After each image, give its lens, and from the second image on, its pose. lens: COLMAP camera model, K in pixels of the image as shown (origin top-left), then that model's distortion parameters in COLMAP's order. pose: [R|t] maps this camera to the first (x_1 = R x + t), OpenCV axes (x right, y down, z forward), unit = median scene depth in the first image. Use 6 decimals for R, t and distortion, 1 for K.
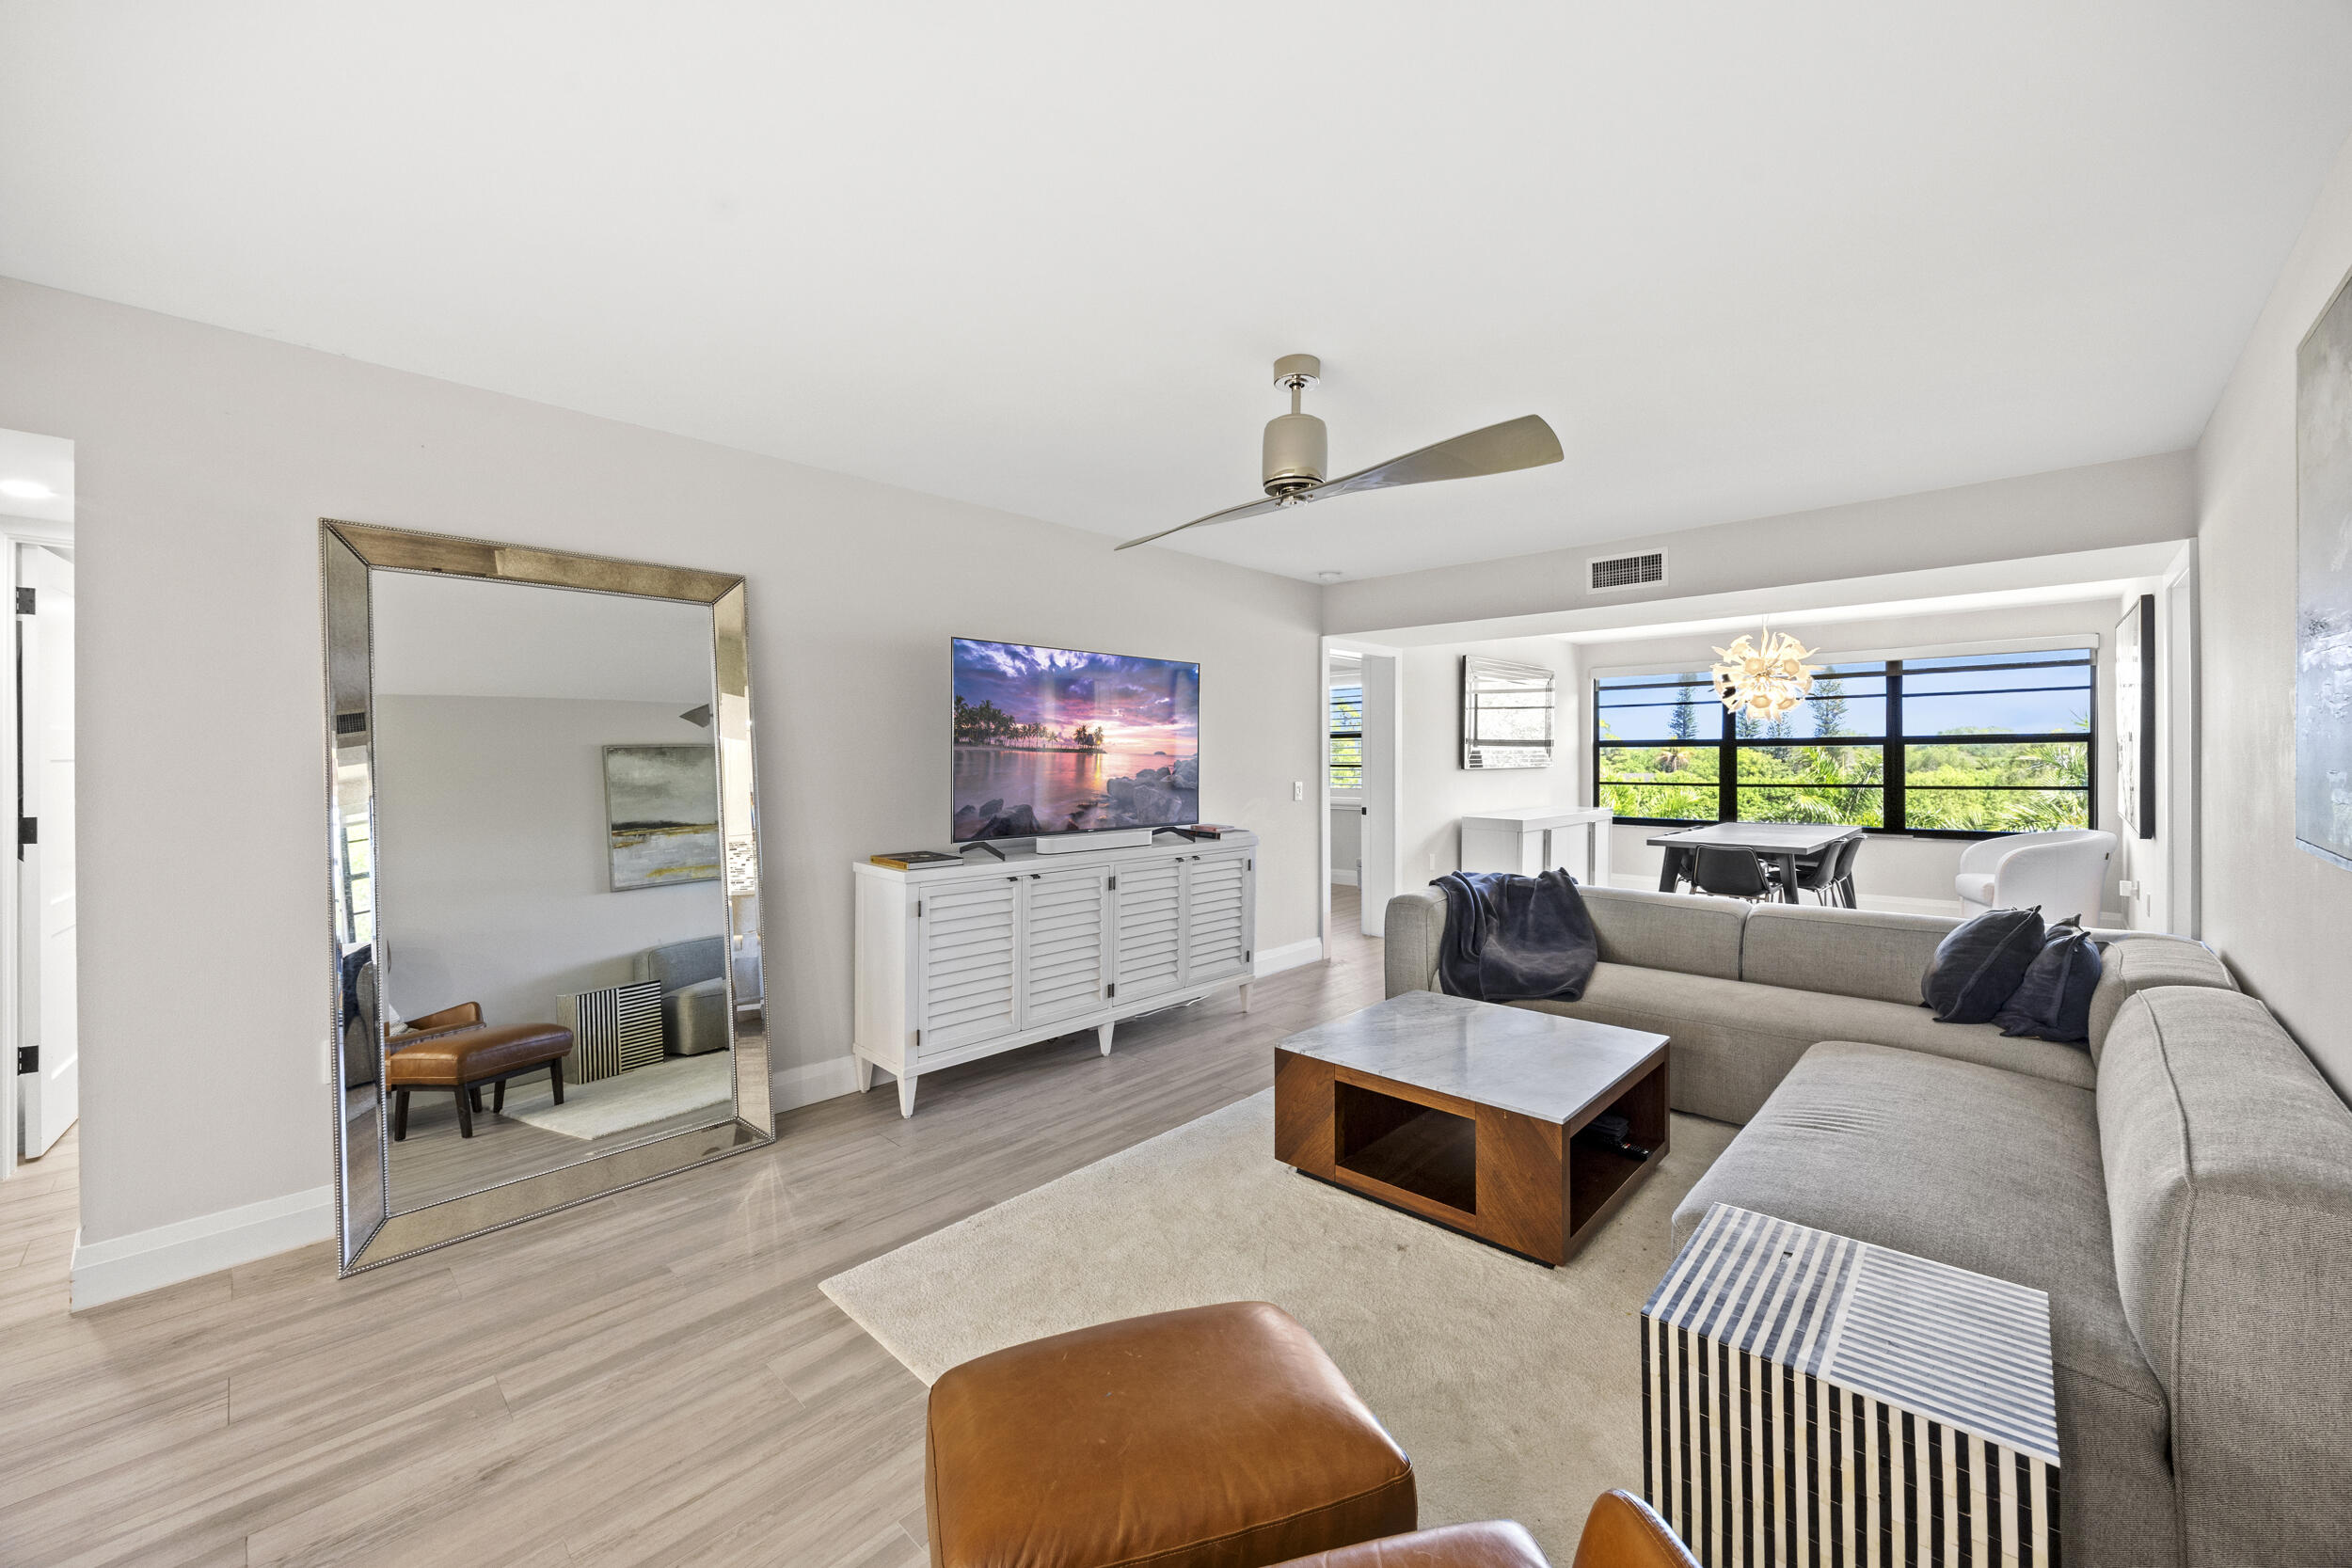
lens RADIAL K [[906.8, 0, 1184.3], [0, 906.8, 757.9], [0, 0, 1]] dist [-0.002316, -0.000155]
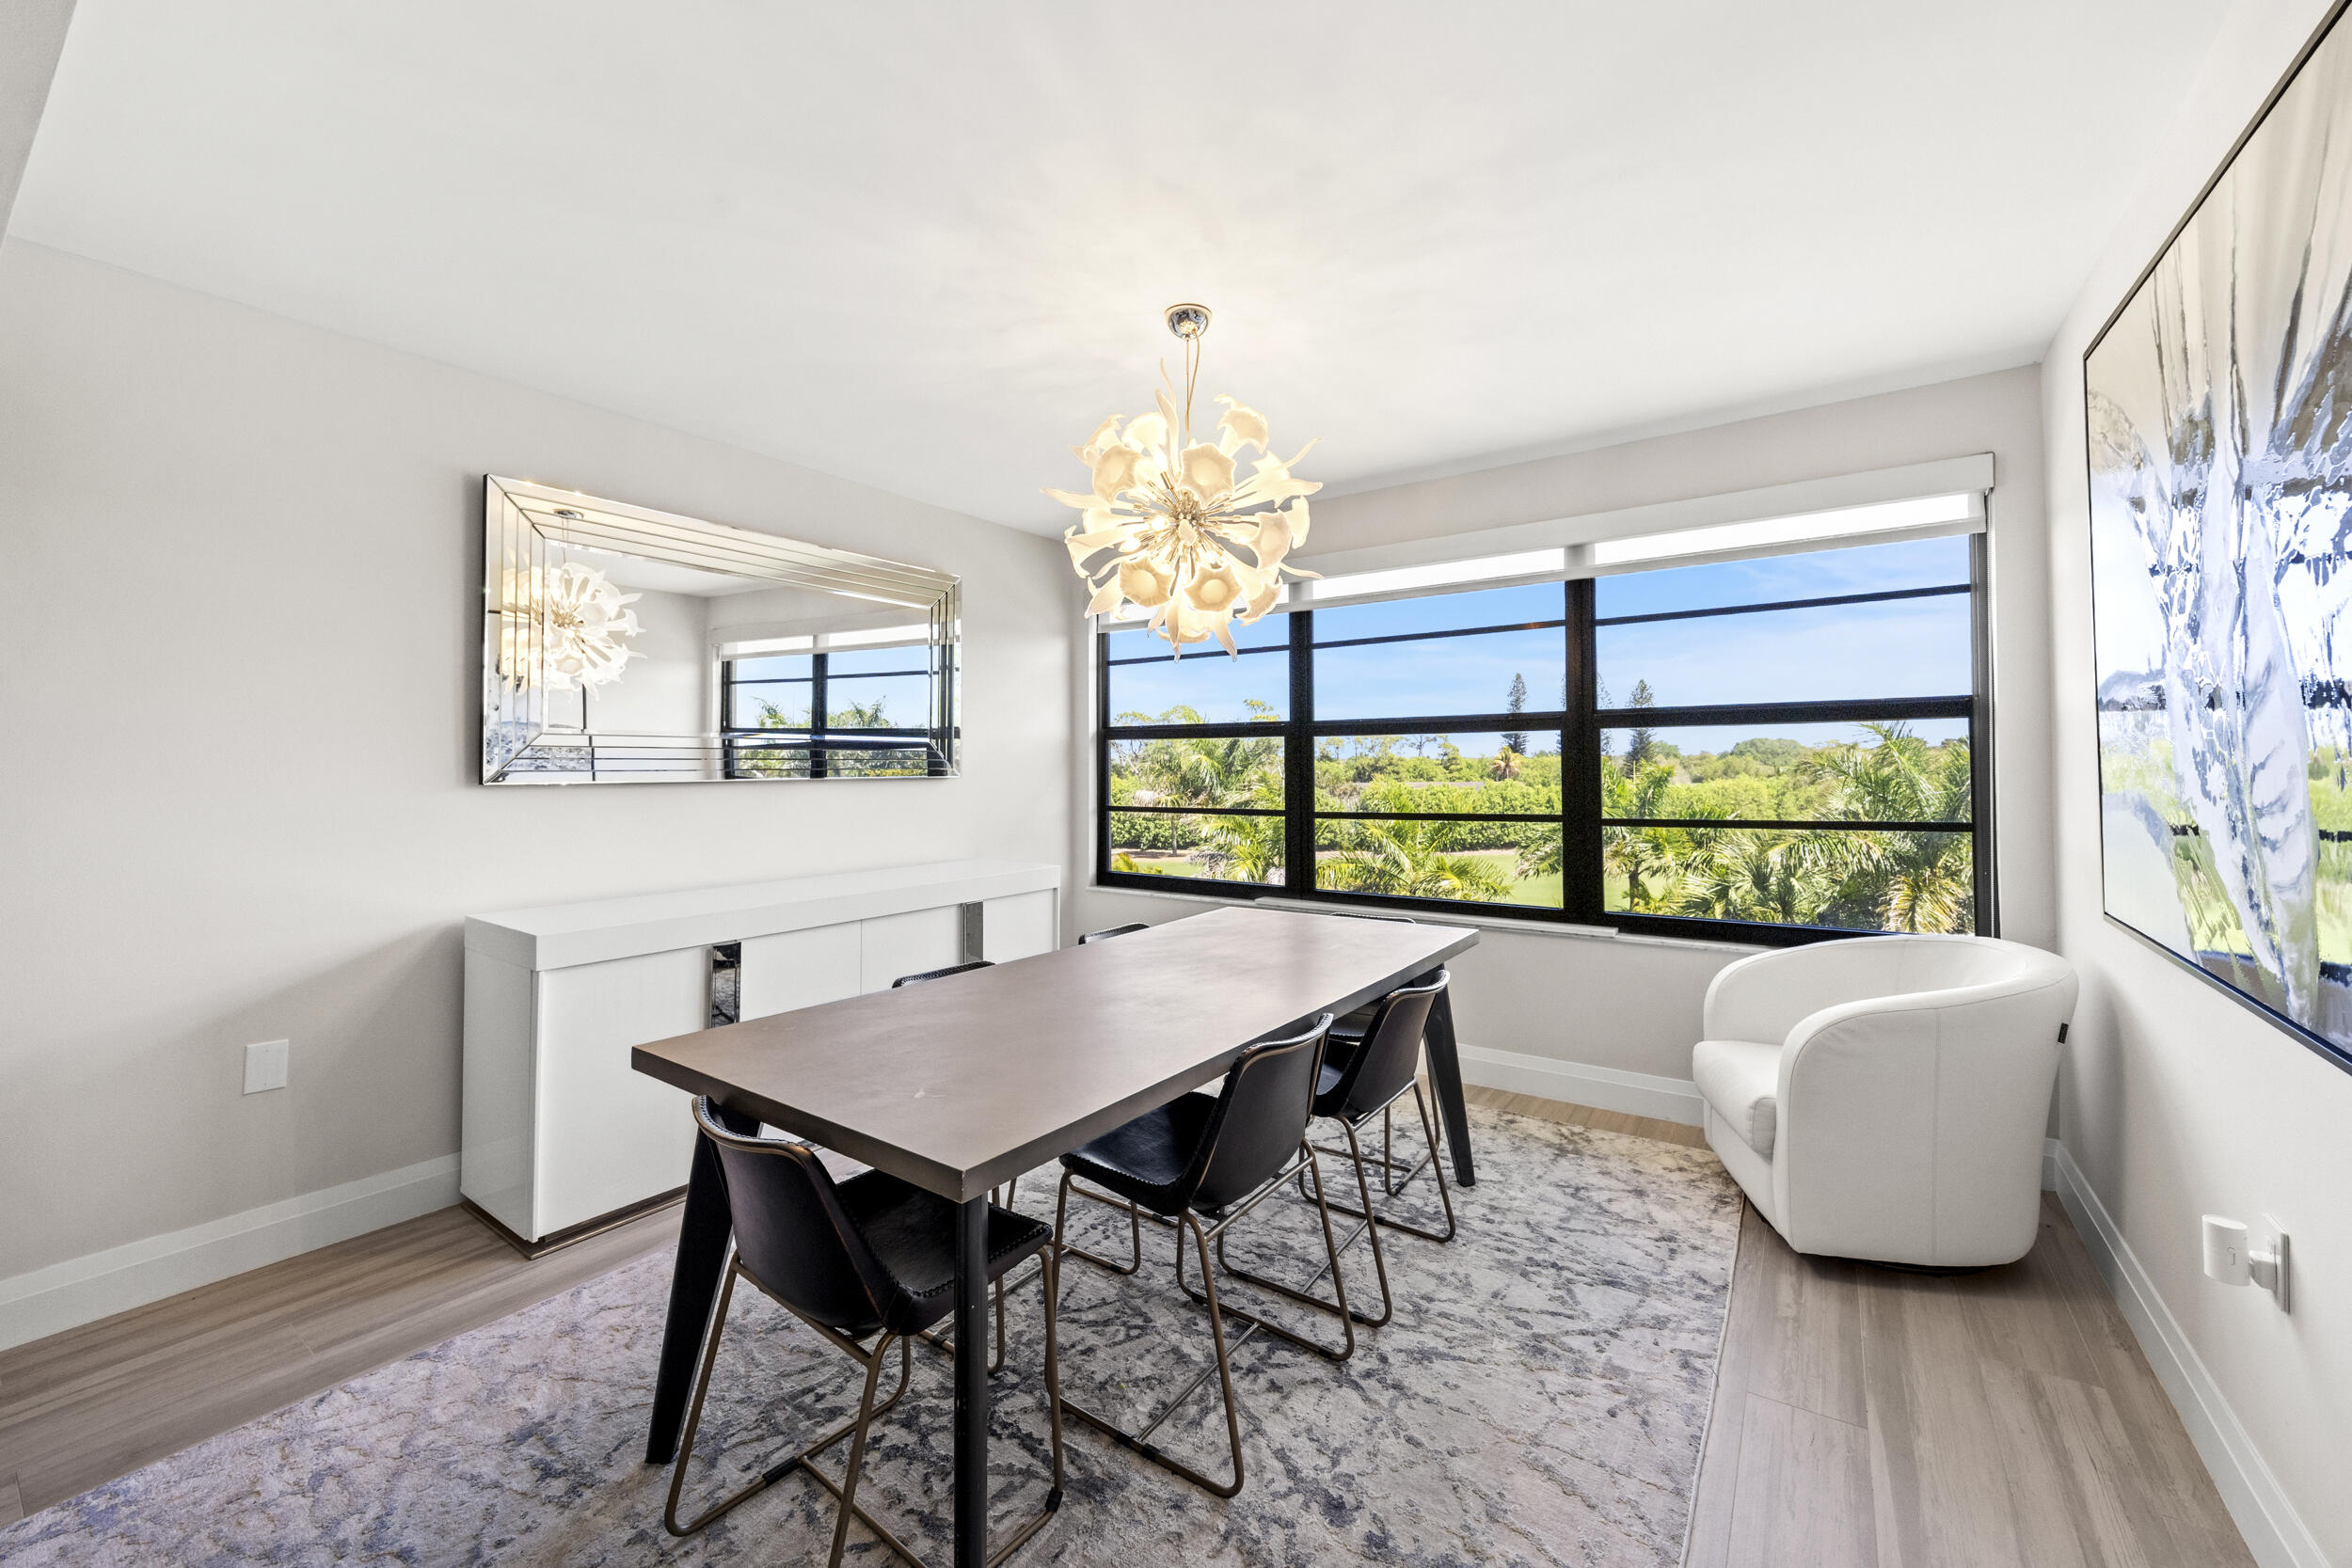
lens RADIAL K [[906.8, 0, 1186.0], [0, 906.8, 745.7], [0, 0, 1]] dist [-0.002316, -0.000155]
pose [[0.988572, 0.004174, 0.150693, 0.897912], [-0.000364, 0.999680, -0.025303, 0.011222], [-0.150751, 0.024959, 0.988257, 0.999629]]
